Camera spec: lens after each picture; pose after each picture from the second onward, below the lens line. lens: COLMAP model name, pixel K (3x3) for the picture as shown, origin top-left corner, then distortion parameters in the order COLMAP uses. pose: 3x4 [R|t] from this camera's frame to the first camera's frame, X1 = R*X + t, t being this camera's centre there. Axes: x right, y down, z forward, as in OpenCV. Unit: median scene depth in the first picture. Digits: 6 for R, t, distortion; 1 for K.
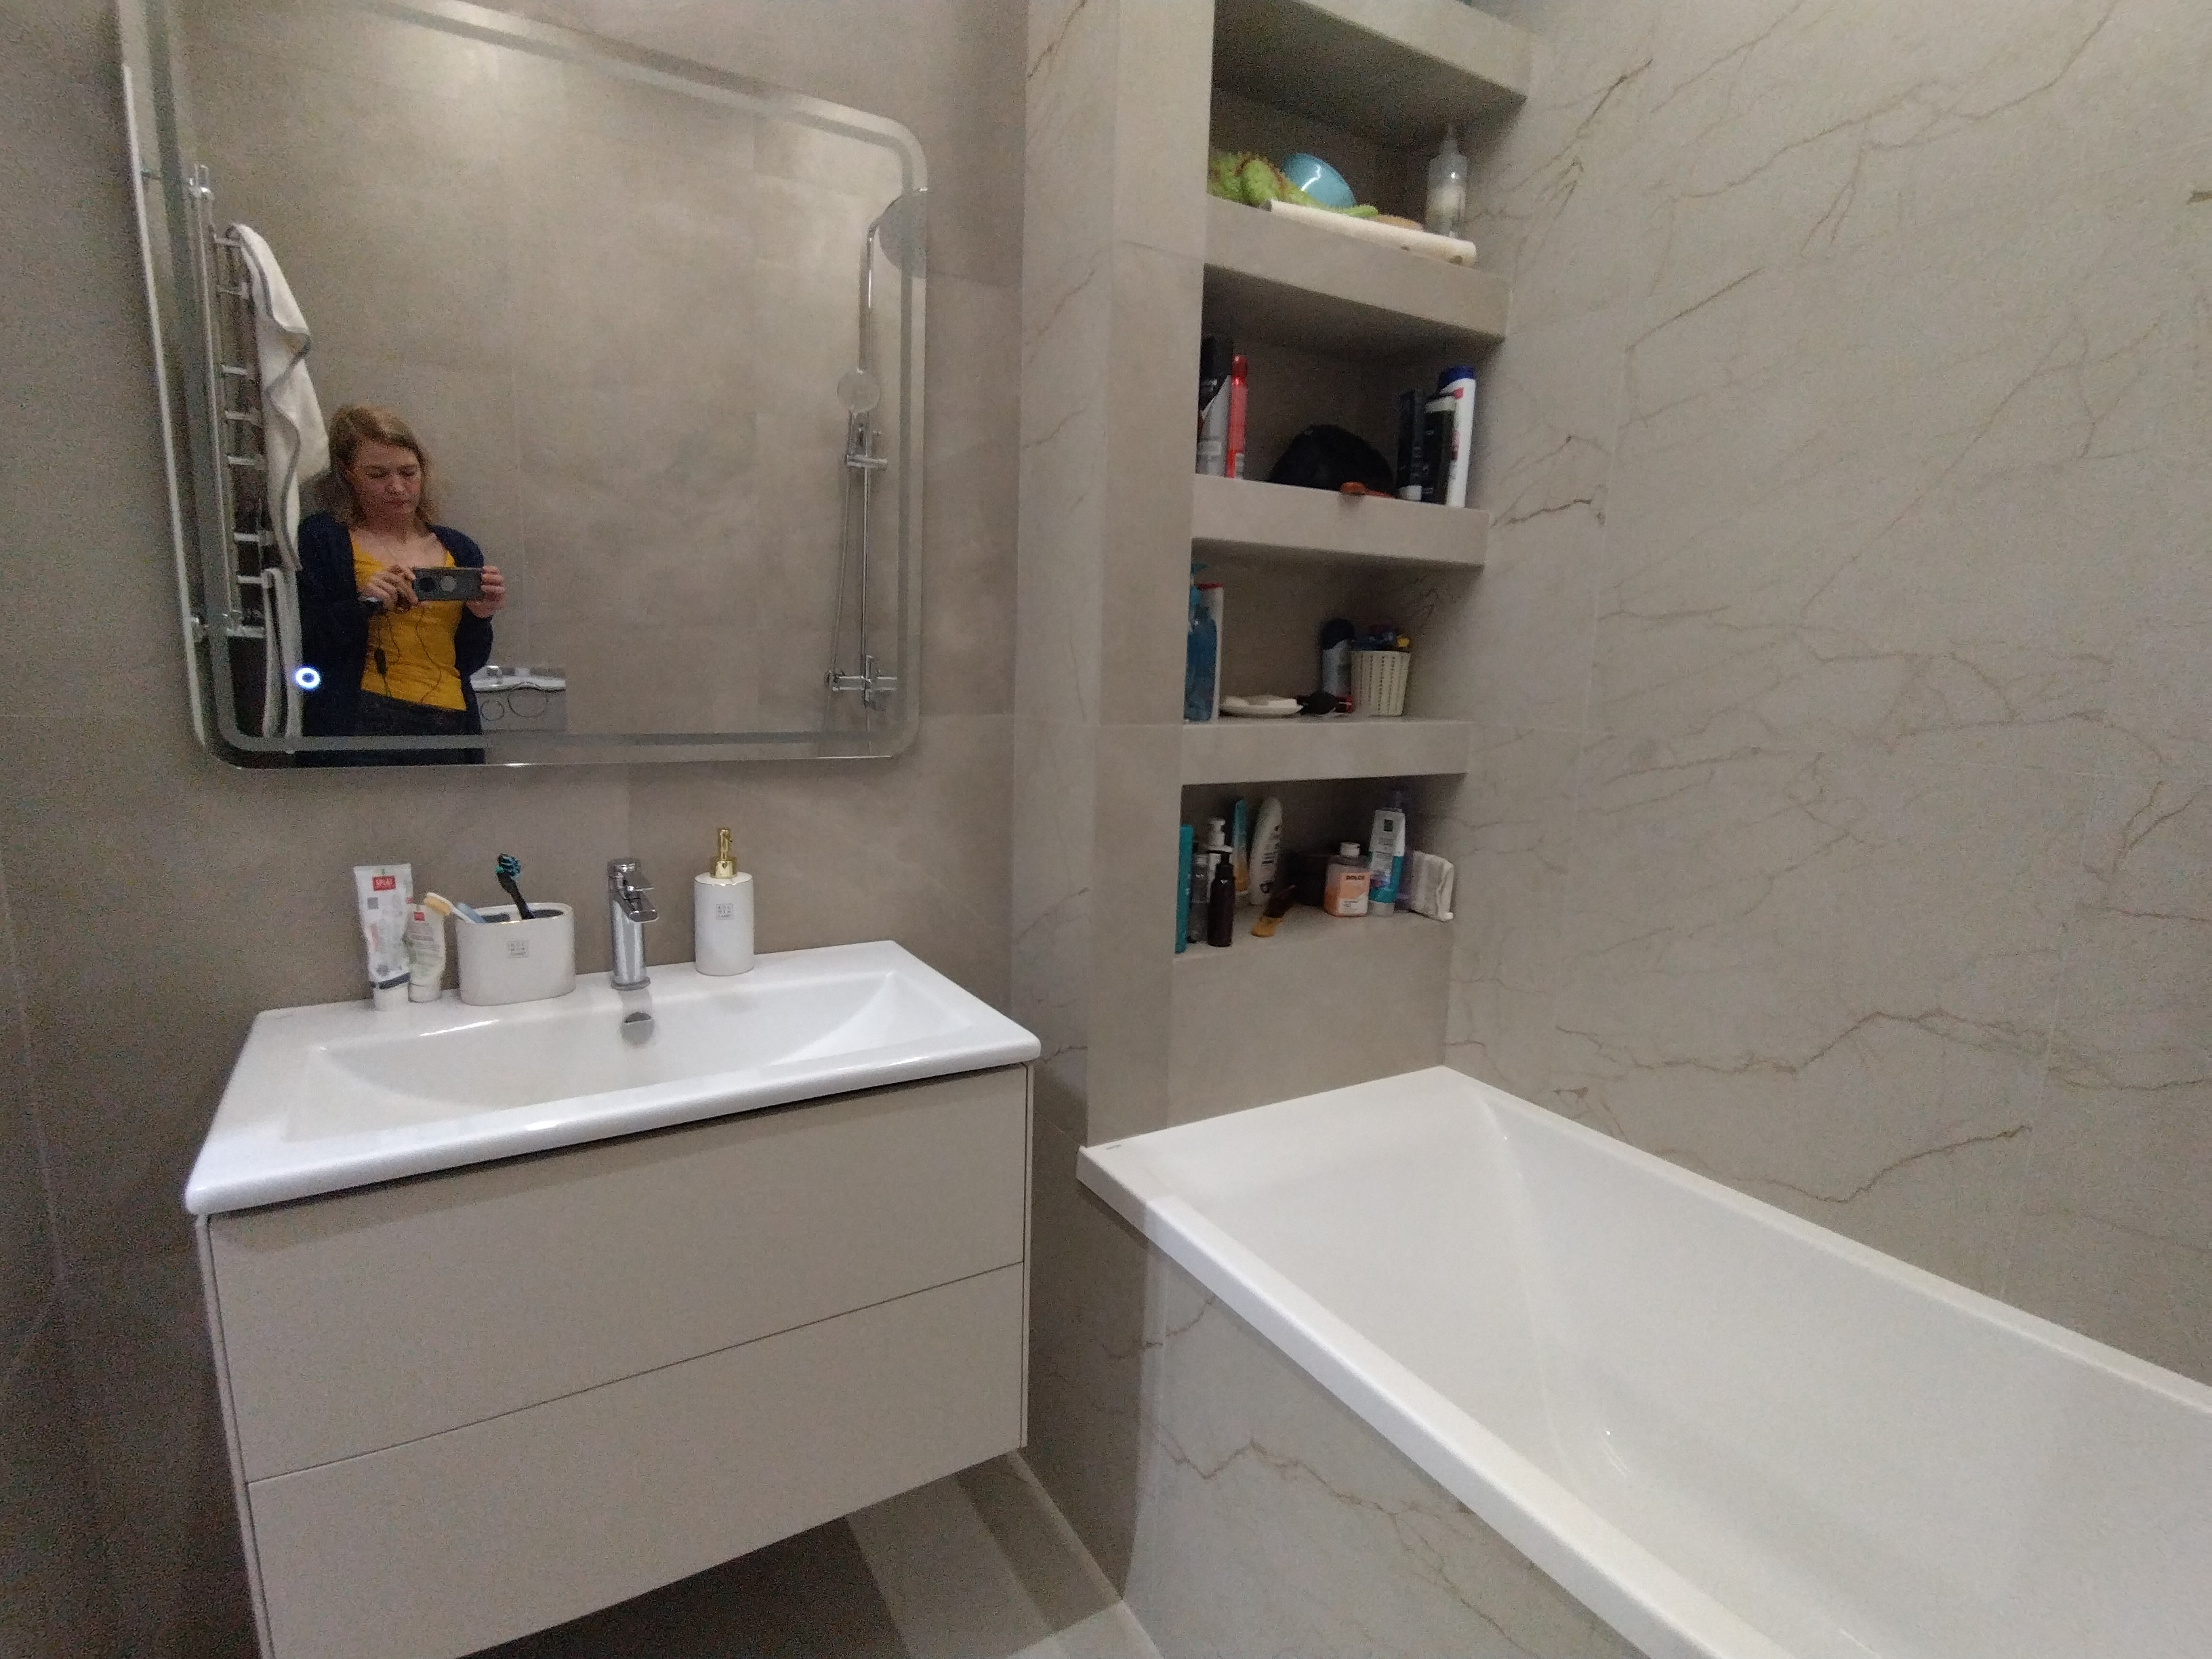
lens RADIAL K [[1092.0, 0, 1091.0], [0, 1092.0, 832.5], [0, 0, 1]] dist [-0.006993, -0.003830]
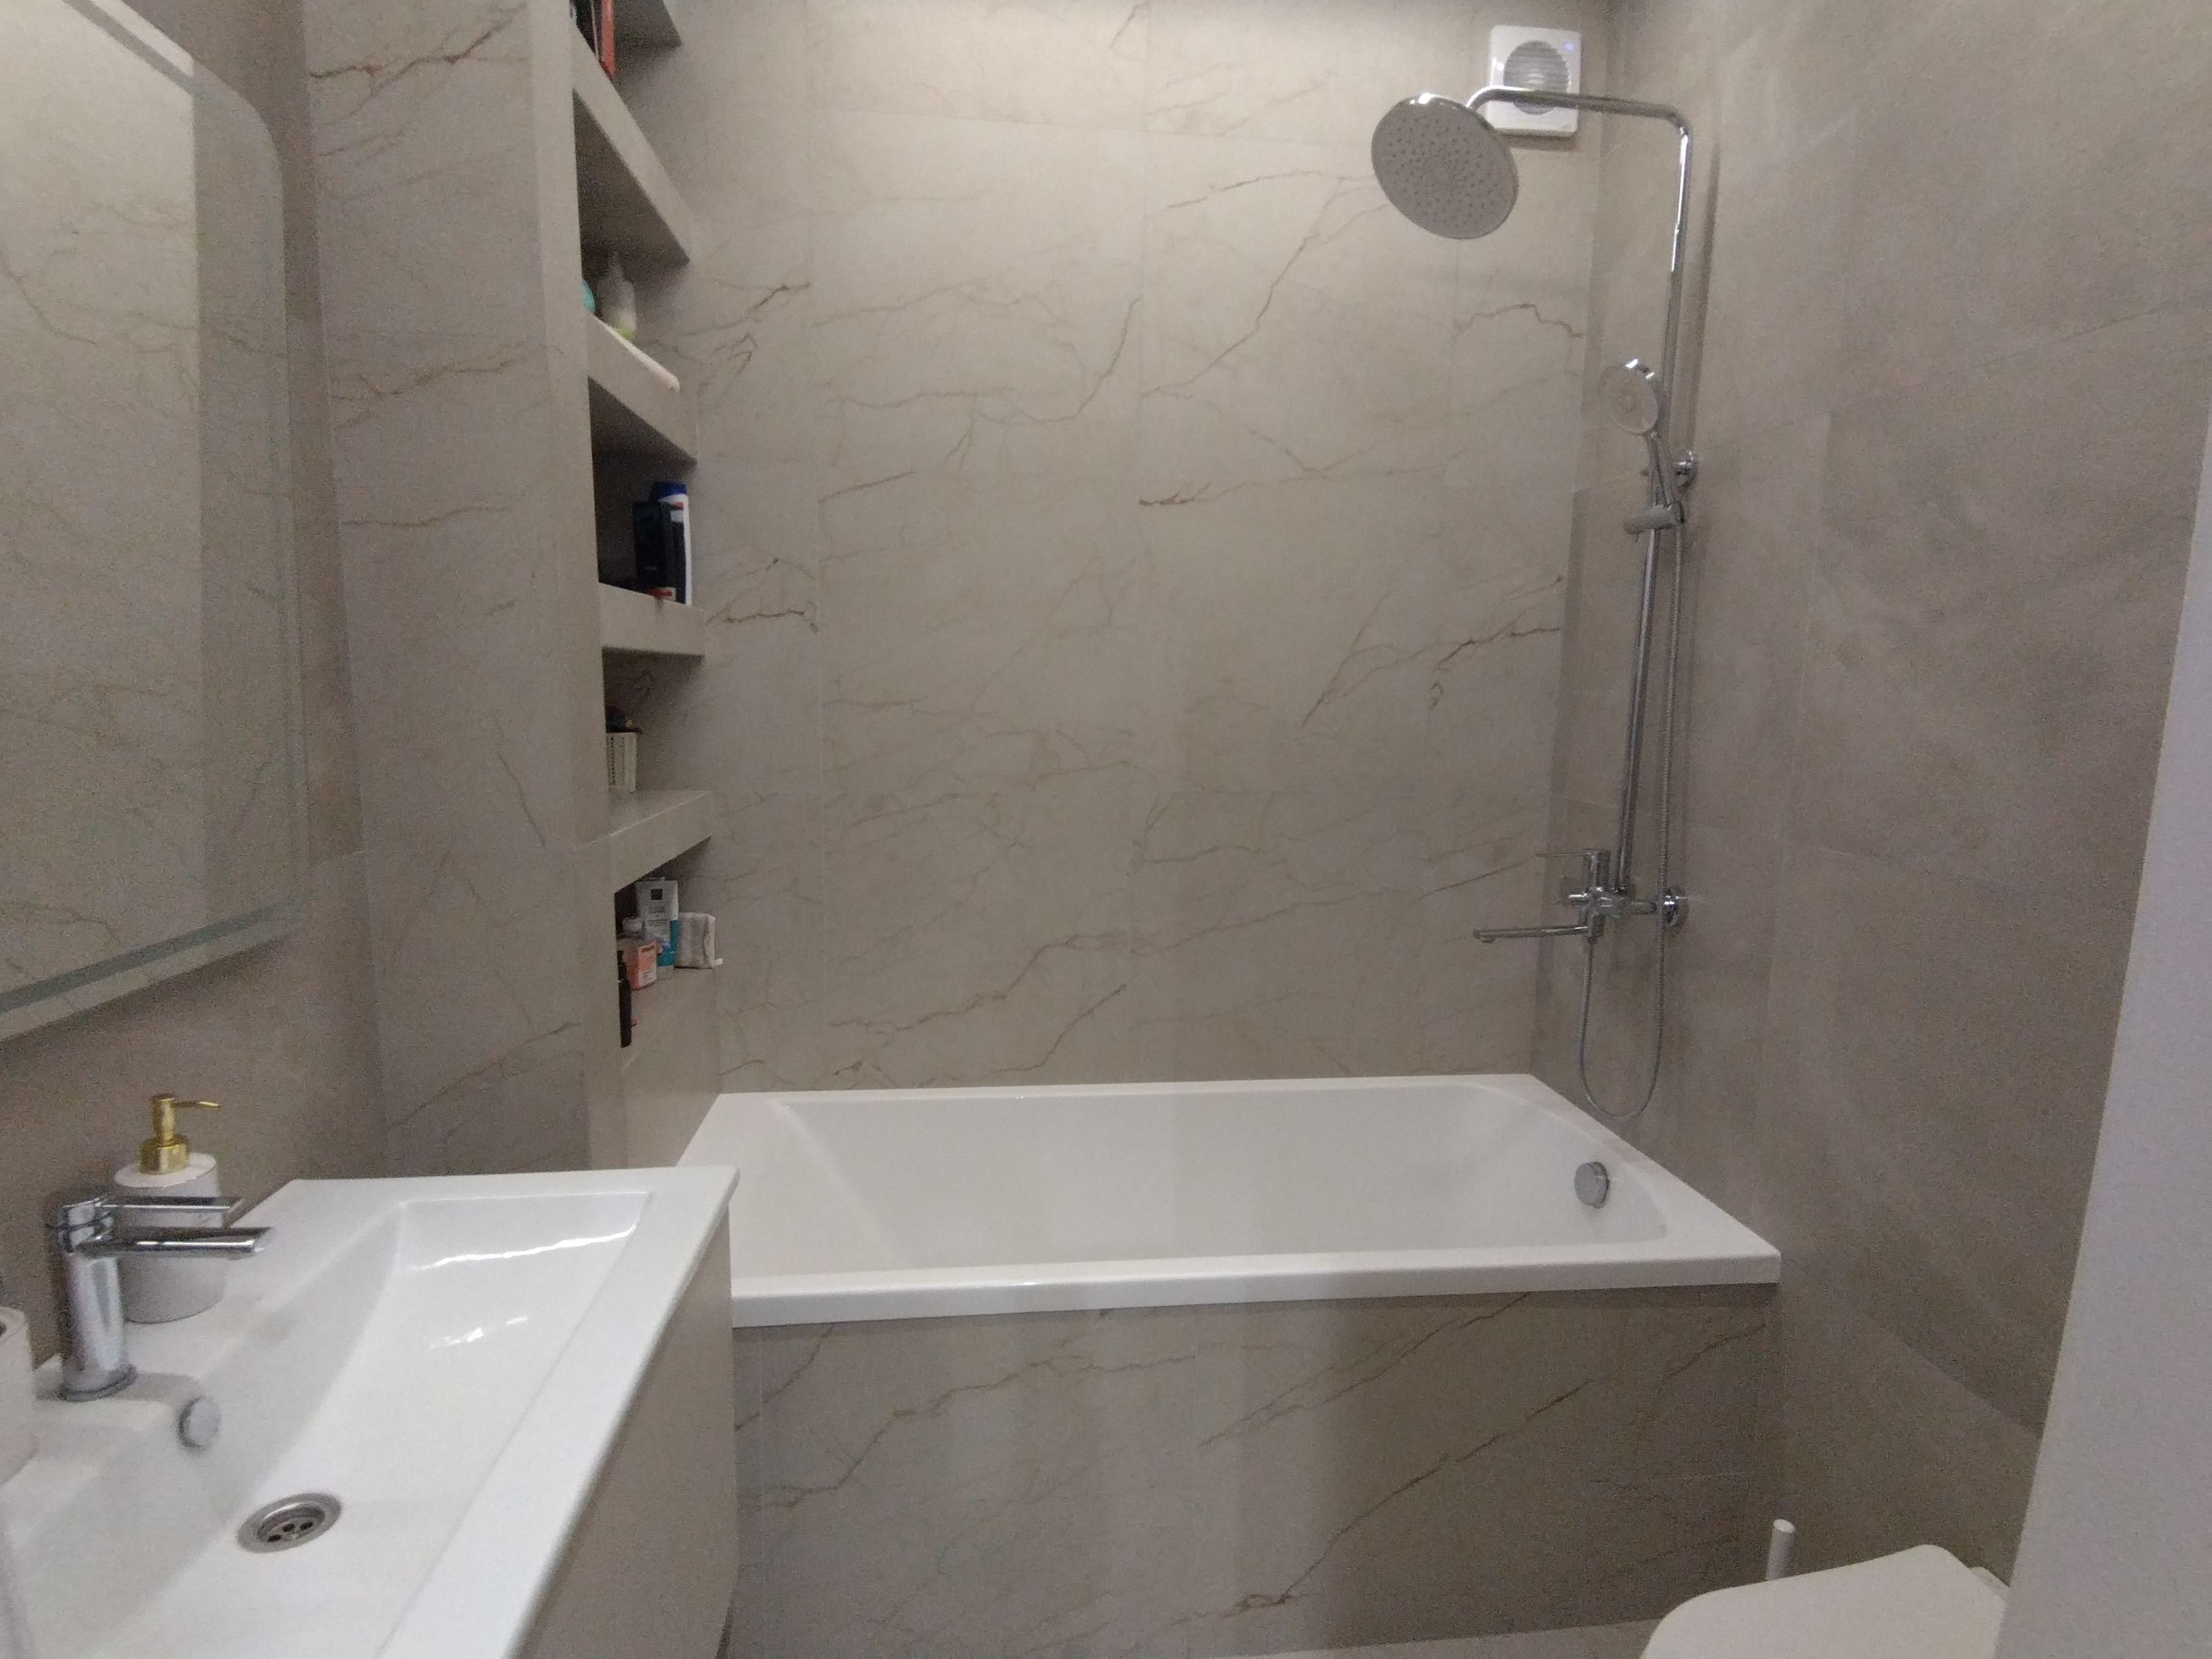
lens RADIAL K [[1092.0, 0, 1087.2], [0, 1092.0, 826.1], [0, 0, 1]] dist [-0.006993, -0.003830]
pose [[0.409383, -0.141423, 0.901335, -0.593073], [0.141586, 0.985793, 0.090367, -0.127190], [-0.901309, 0.090622, 0.423591, 0.183448]]
